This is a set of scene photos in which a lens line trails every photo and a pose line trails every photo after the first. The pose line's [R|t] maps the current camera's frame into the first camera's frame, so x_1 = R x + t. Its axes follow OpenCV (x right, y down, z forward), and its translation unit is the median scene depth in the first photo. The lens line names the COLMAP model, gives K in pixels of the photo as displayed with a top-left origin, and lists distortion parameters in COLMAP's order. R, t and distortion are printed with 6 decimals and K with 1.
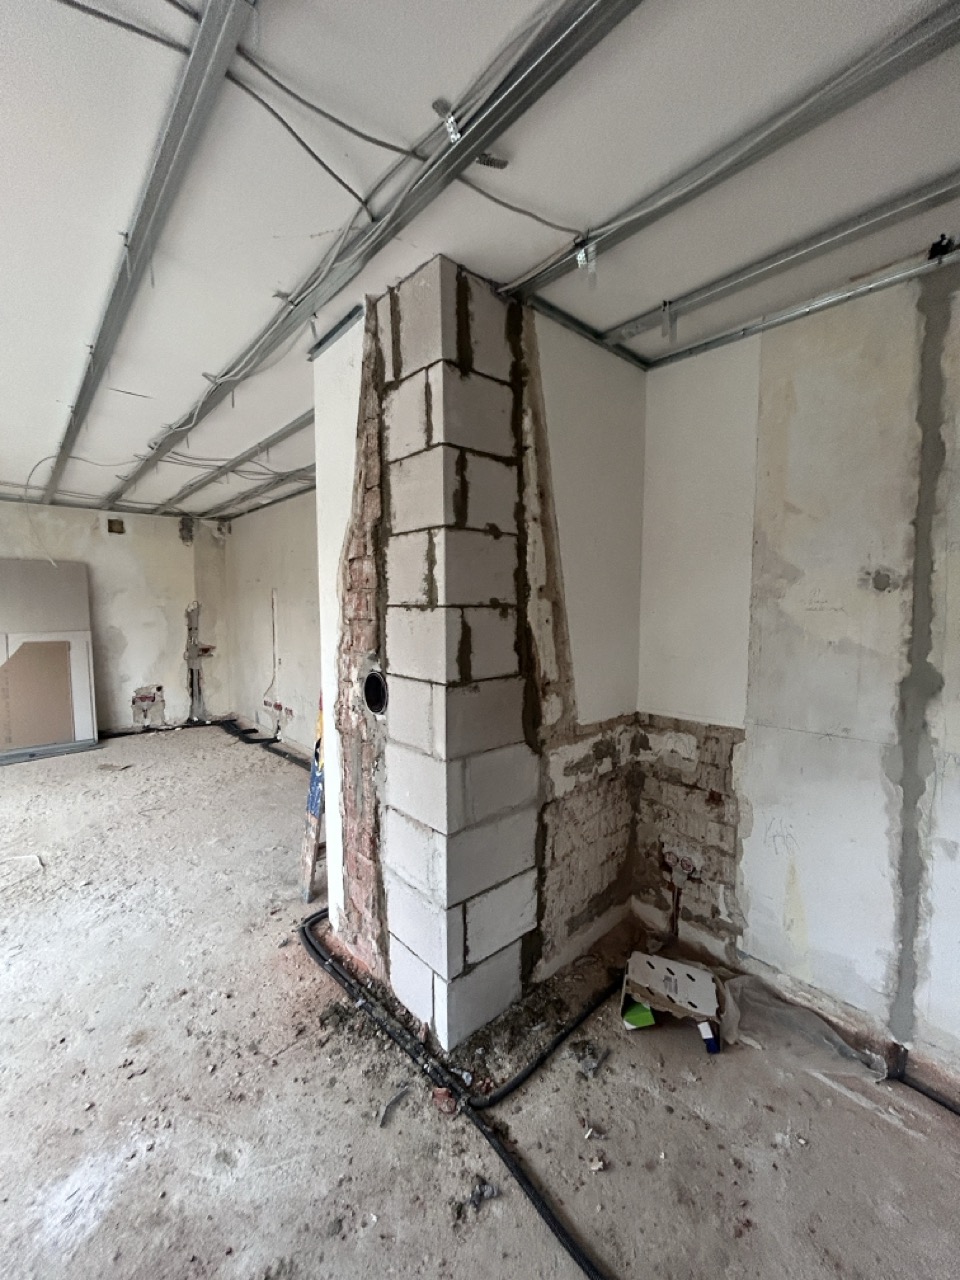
lens RADIAL K [[519.7, 0, 482.0], [0, 519.7, 639.2], [0, 0, 1]] dist [-0.000642, 0.005087]
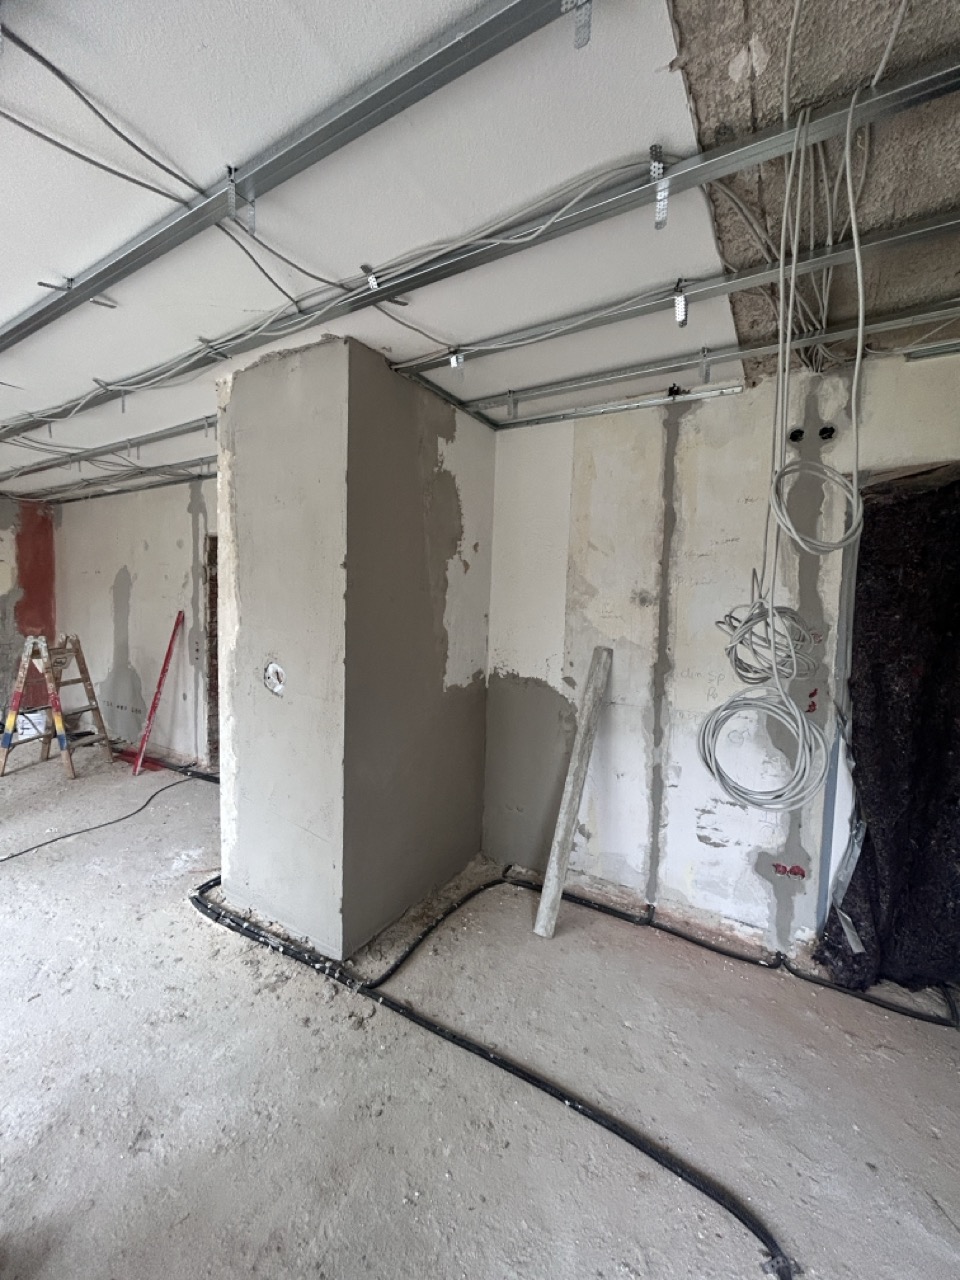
lens RADIAL K [[519.7, 0, 482.0], [0, 519.7, 639.2], [0, 0, 1]] dist [-0.000642, 0.005087]
pose [[0.958215, 0.009619, 0.285888, -0.110587], [-0.009451, 0.999953, -0.001970, 0.012118], [-0.285894, -0.000814, 0.958261, -0.310792]]
